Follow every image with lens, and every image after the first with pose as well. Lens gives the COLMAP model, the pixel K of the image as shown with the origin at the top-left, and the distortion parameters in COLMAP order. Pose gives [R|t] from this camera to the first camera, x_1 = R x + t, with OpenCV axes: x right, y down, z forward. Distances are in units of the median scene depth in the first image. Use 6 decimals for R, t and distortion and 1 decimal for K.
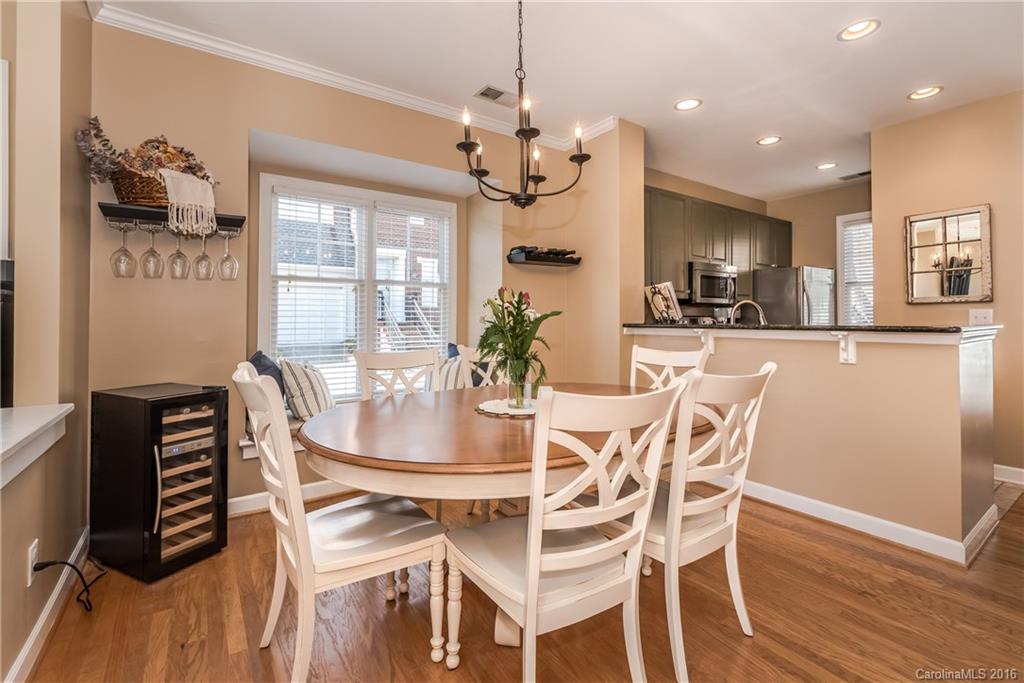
lens RADIAL K [[458.2, 0, 511.9], [0, 458.2, 313.9], [0, 0, 1]] dist [-0.000746, -0.000161]
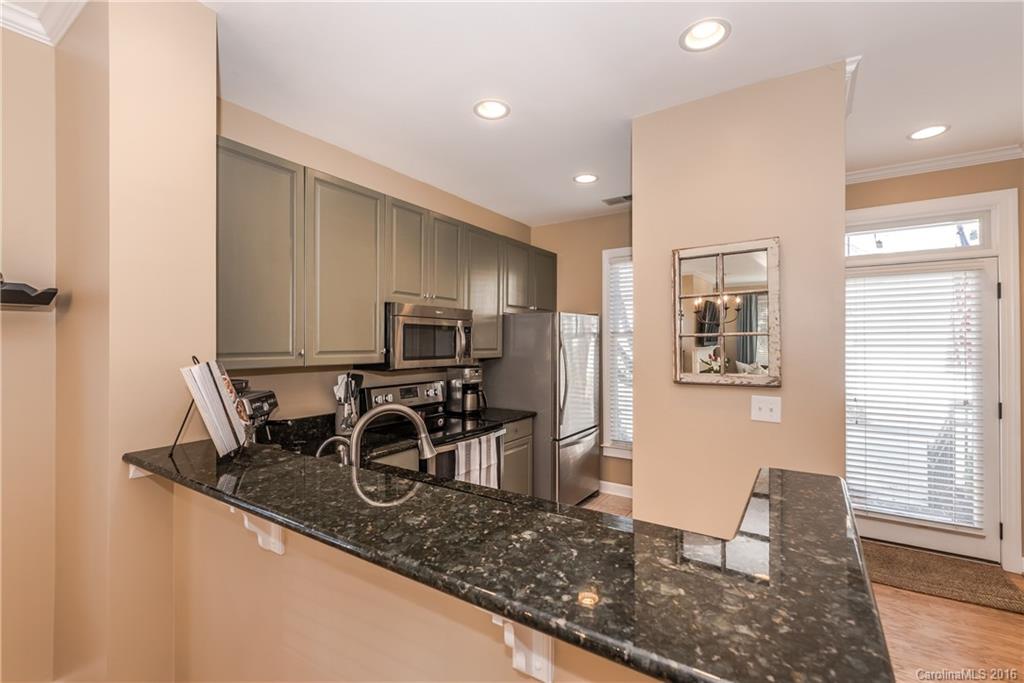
lens RADIAL K [[446.2, 0, 512.0], [0, 446.2, 341.5], [0, 0, 1]] dist [-0.000403, 0.000151]
pose [[0.930212, 0.003741, 0.367003, 0.308653], [-0.005965, 0.999970, 0.004928, -0.062622], [-0.366974, -0.006773, 0.930207, 0.369123]]
